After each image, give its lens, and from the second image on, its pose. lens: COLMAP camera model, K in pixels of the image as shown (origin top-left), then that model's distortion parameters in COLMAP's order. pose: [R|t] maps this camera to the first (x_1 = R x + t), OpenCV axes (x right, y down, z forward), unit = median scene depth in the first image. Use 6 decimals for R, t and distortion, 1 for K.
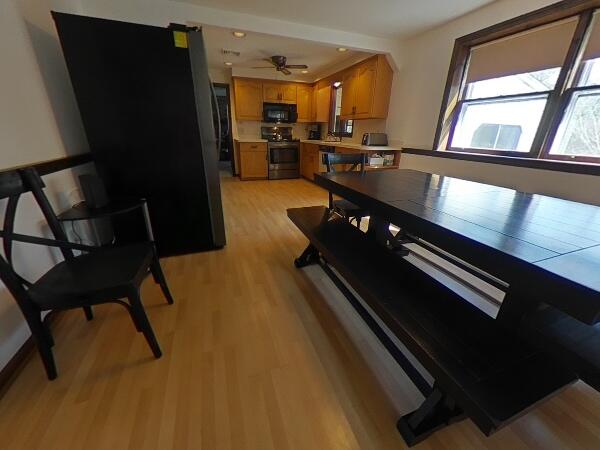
lens RADIAL K [[235.5, 0, 300.8], [0, 235.5, 217.2], [0, 0, 1]] dist [-0.009797, 0.000574]
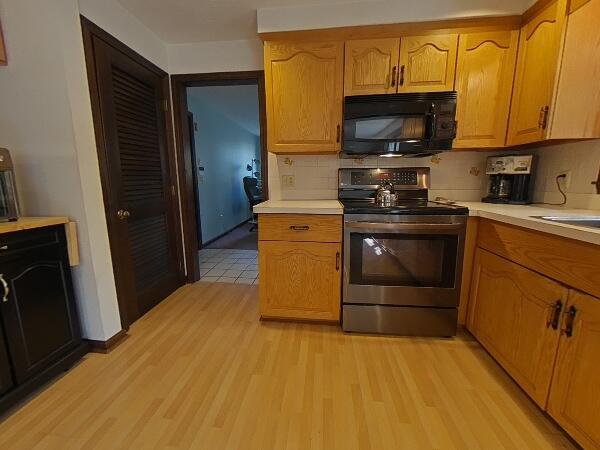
lens RADIAL K [[235.5, 0, 300.8], [0, 235.5, 217.2], [0, 0, 1]] dist [-0.009797, 0.000574]
pose [[0.902702, 0.045847, -0.427817, -0.060329], [-0.127803, 0.978002, -0.164857, -0.248333], [0.410848, 0.203493, 0.888704, 0.681045]]
